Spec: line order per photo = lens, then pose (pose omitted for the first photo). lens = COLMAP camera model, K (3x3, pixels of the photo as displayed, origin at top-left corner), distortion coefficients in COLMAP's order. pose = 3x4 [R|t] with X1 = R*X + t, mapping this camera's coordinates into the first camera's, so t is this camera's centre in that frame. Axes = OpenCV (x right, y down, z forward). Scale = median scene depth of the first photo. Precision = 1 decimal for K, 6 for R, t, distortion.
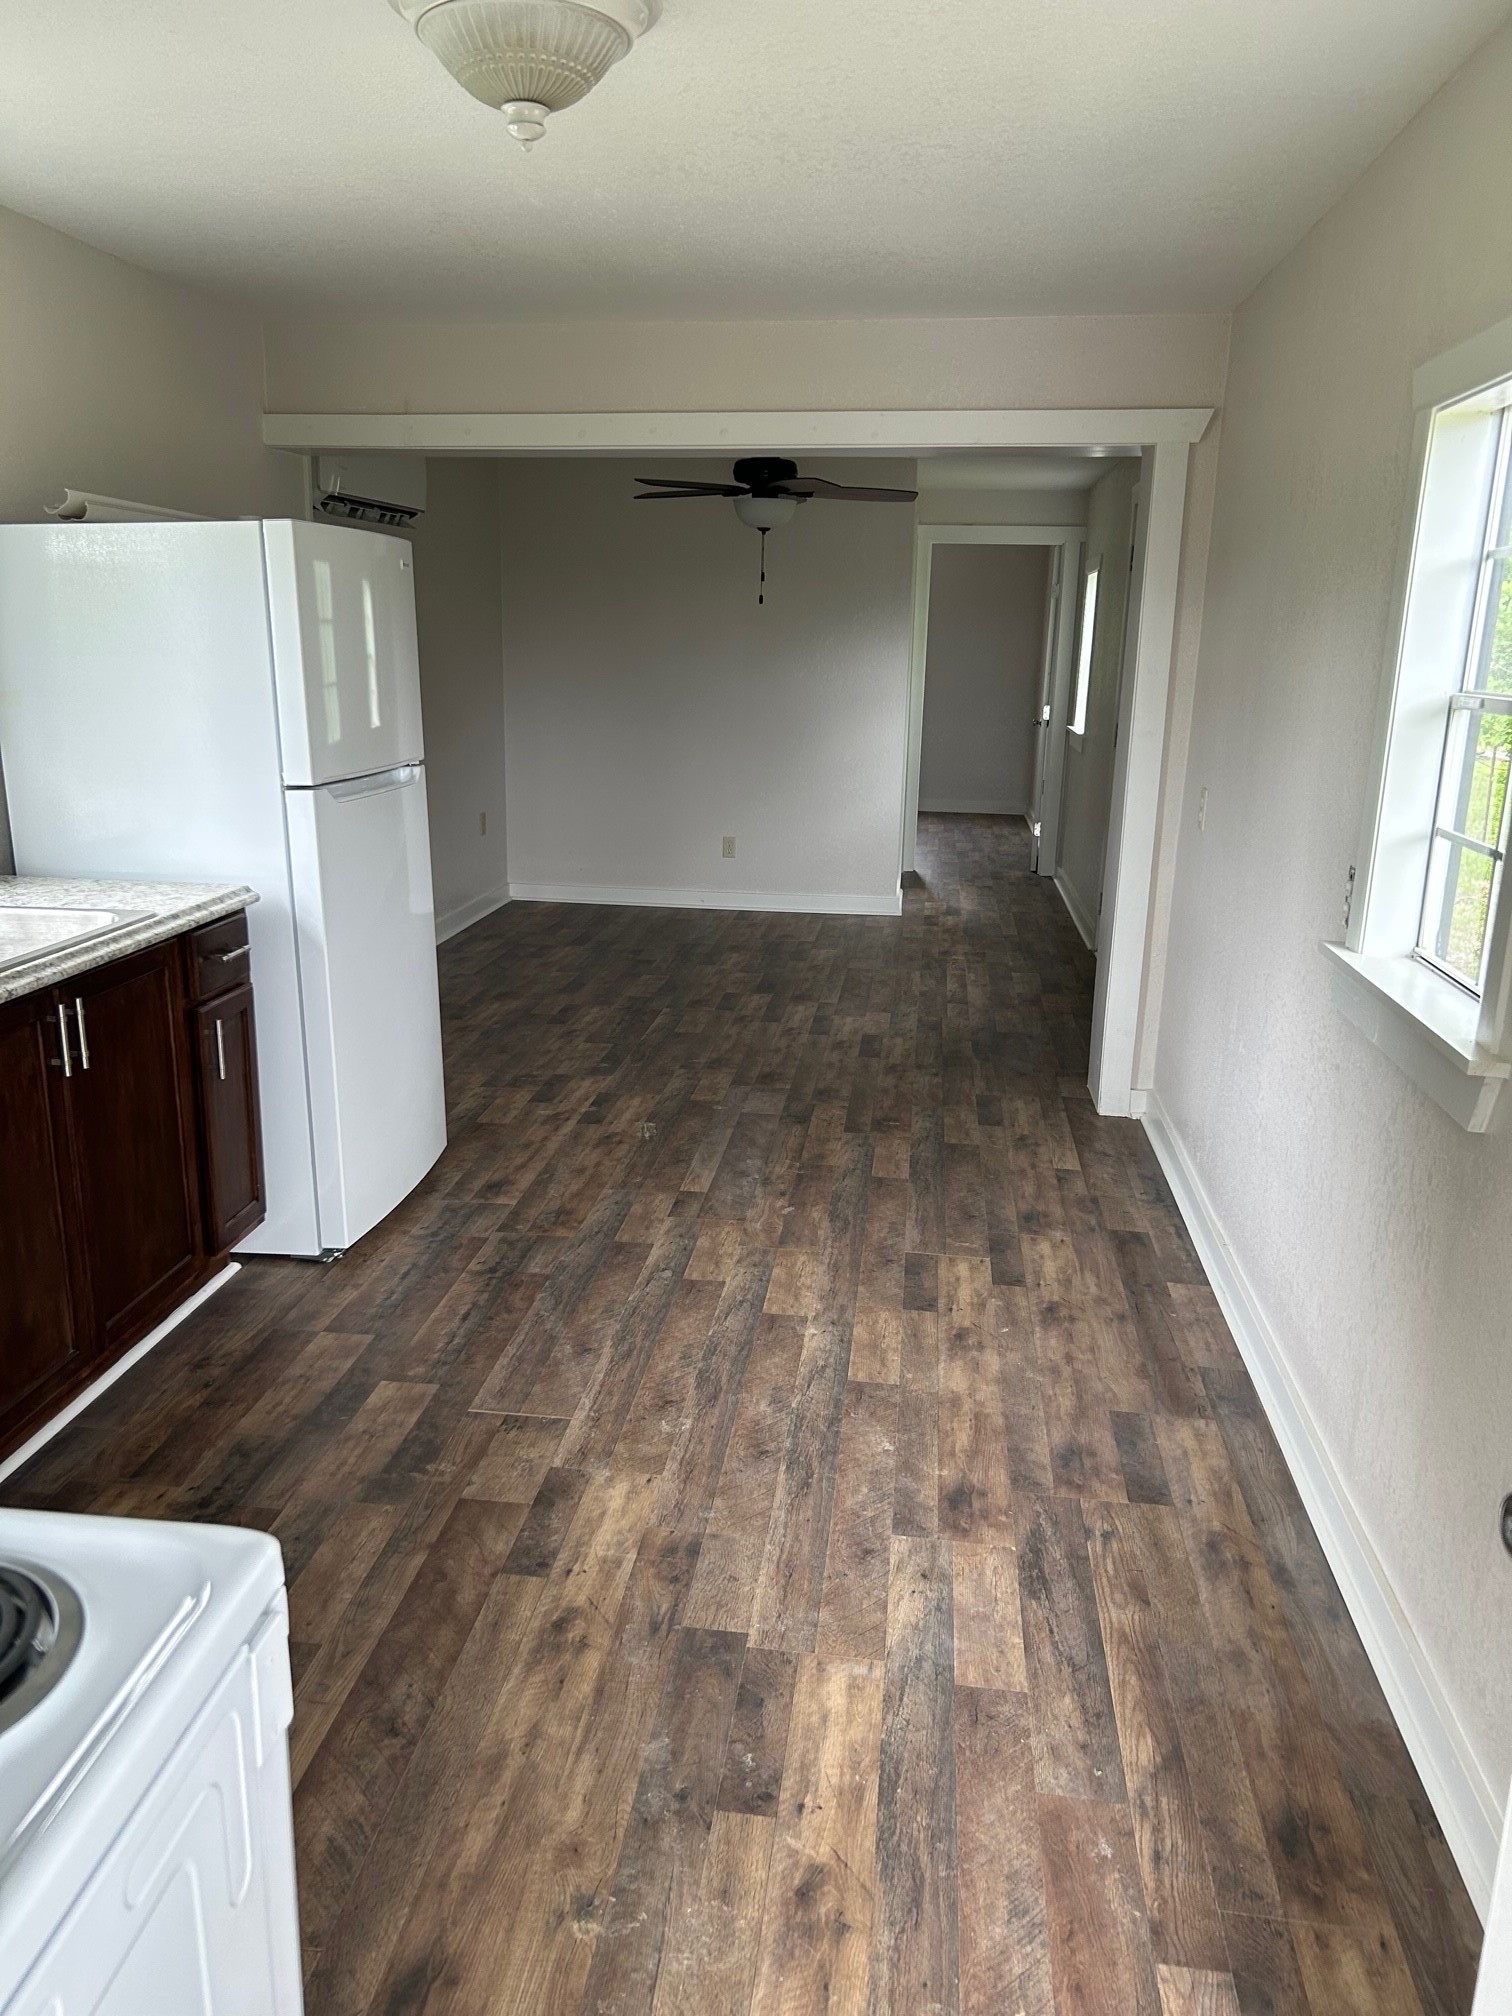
lens RADIAL K [[1507.6, 0, 756.0], [0, 1507.6, 1008.0], [0, 0, 1]] dist [0.058900, -0.058966]
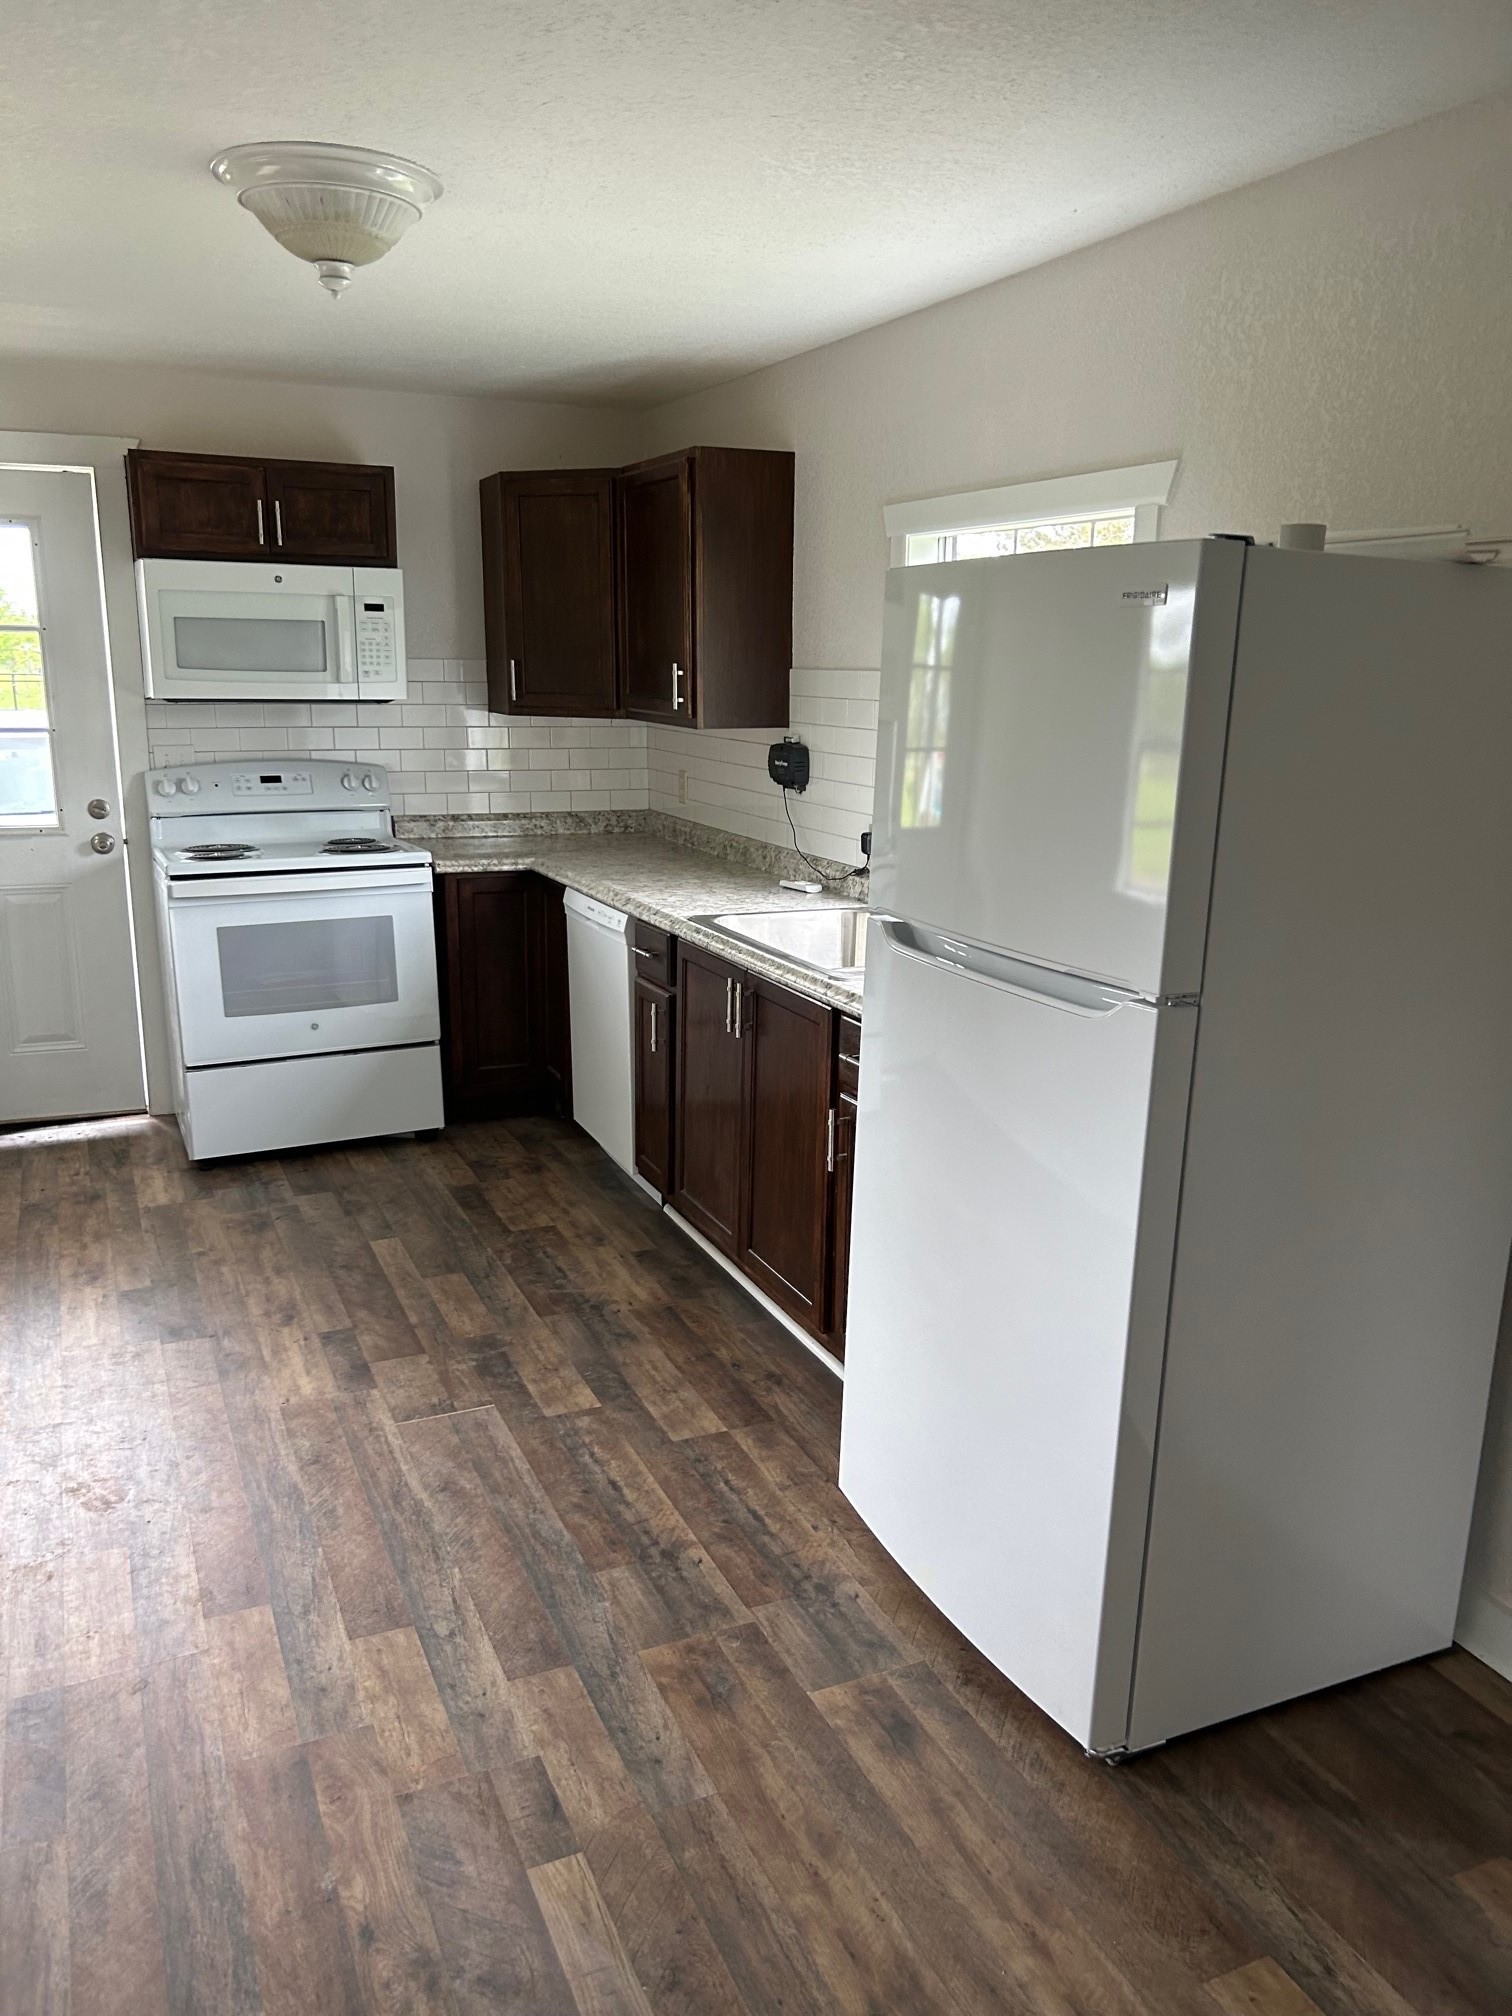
lens RADIAL K [[1507.6, 0, 756.0], [0, 1507.6, 1008.0], [0, 0, 1]] dist [0.058900, -0.058966]
pose [[-0.856628, 0.088696, -0.508254, 0.146321], [-0.149041, 0.900572, 0.408360, -0.383992], [0.493939, 0.425563, -0.758235, 1.485661]]
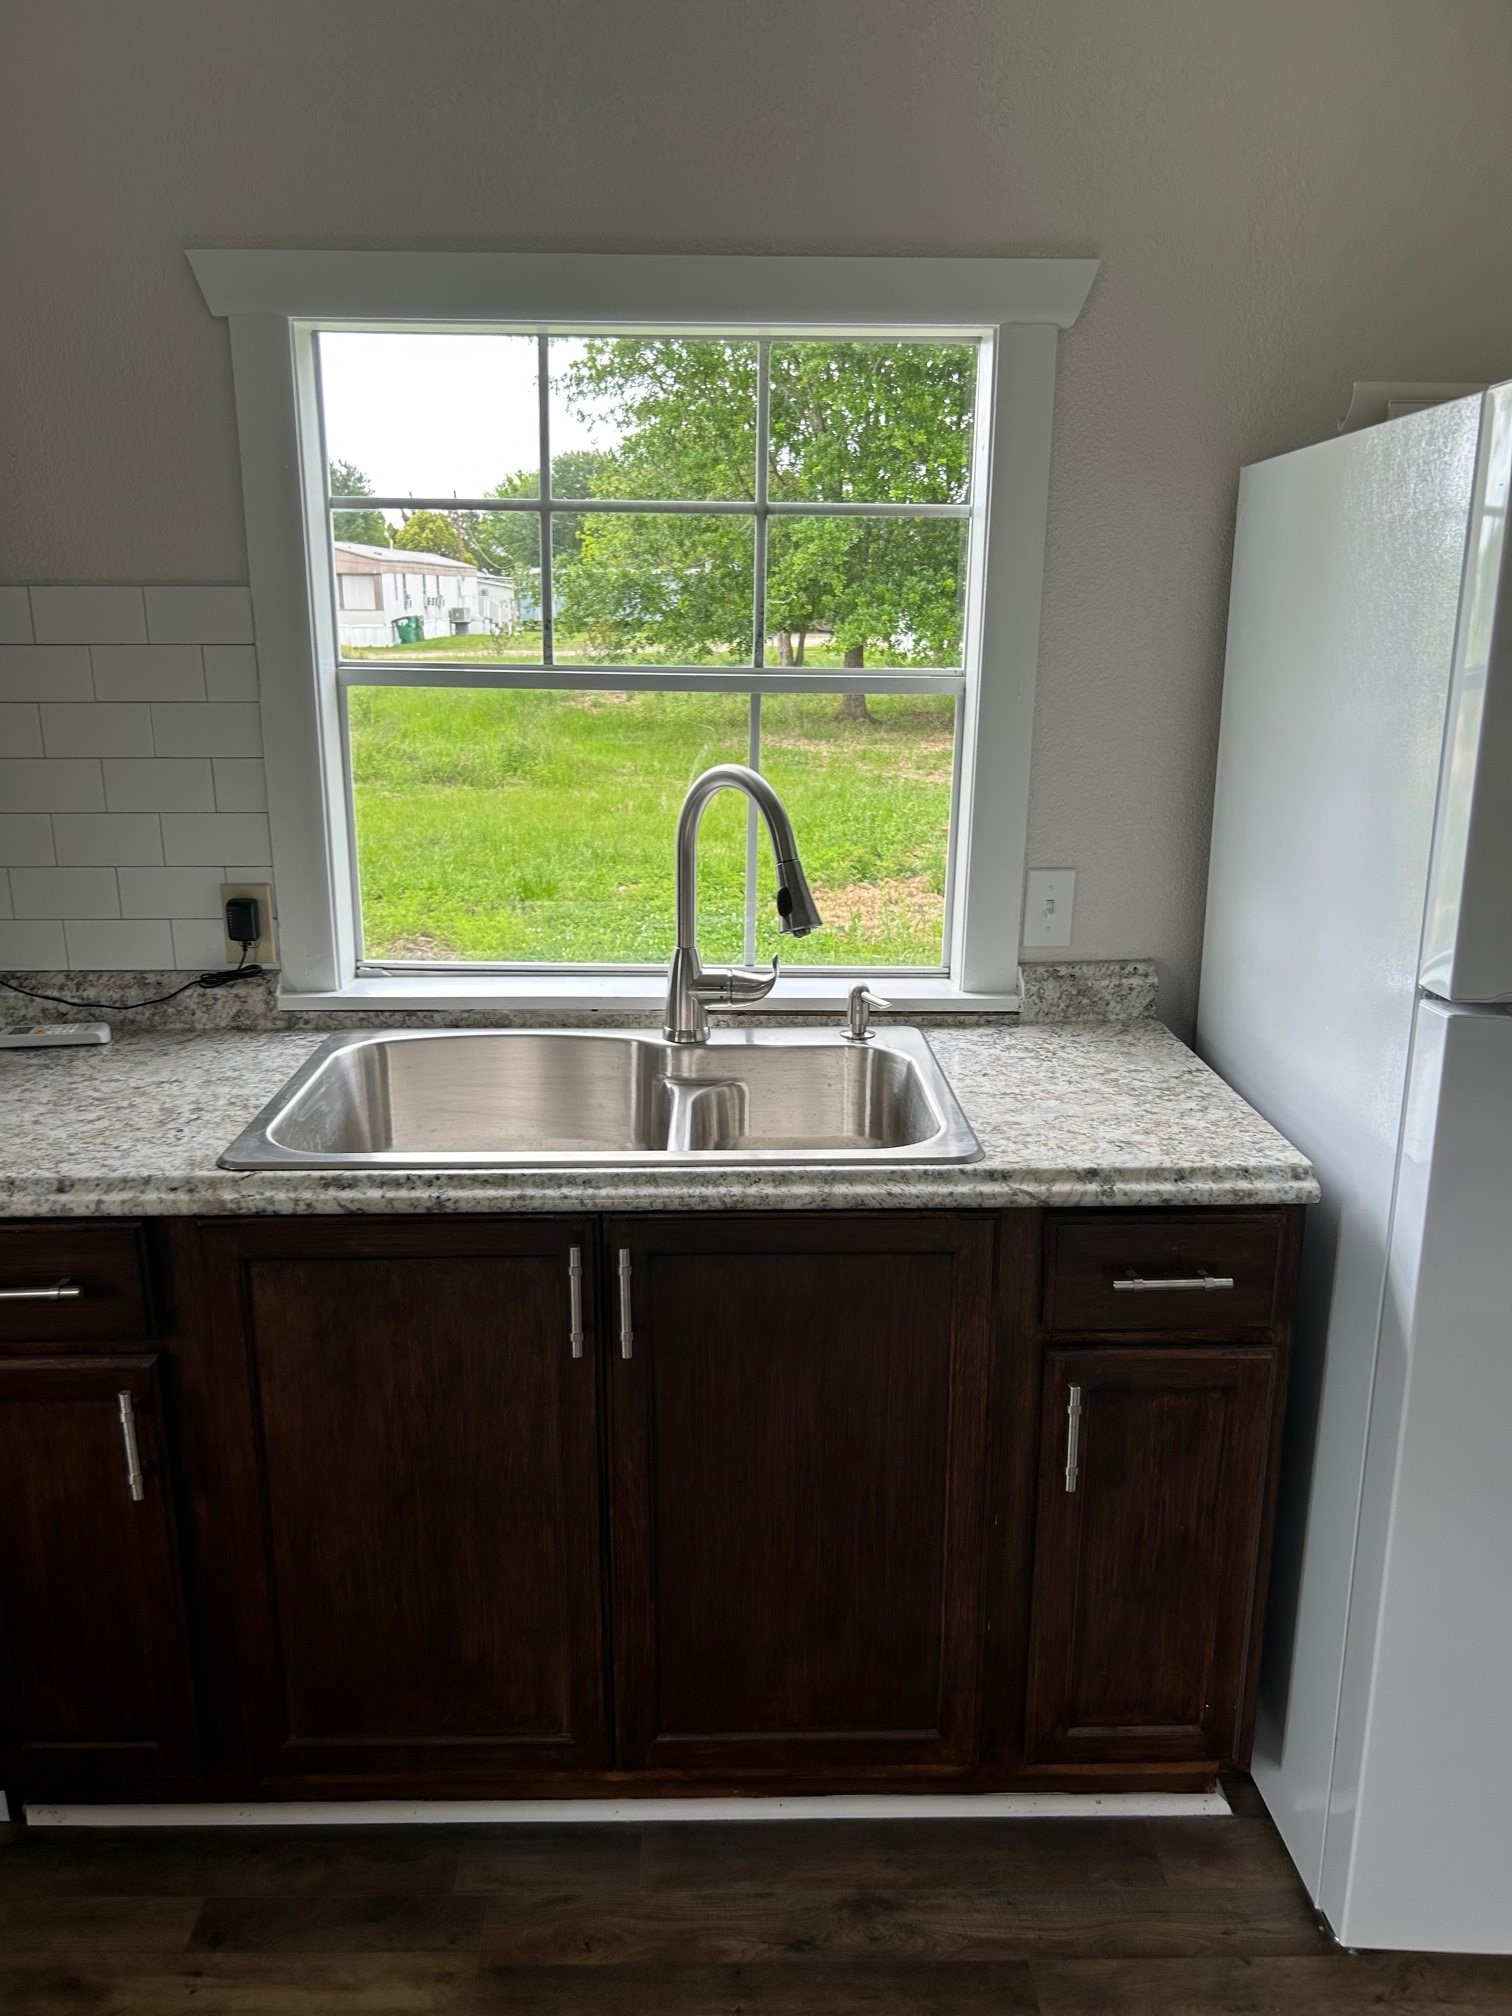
lens RADIAL K [[1507.6, 0, 756.0], [0, 1507.6, 1008.0], [0, 0, 1]] dist [0.058900, -0.058966]
pose [[0.134702, 0.241072, -0.961114, 0.093949], [-0.232951, 0.950473, 0.205755, -0.177101], [0.963114, 0.196176, 0.184189, 0.687497]]
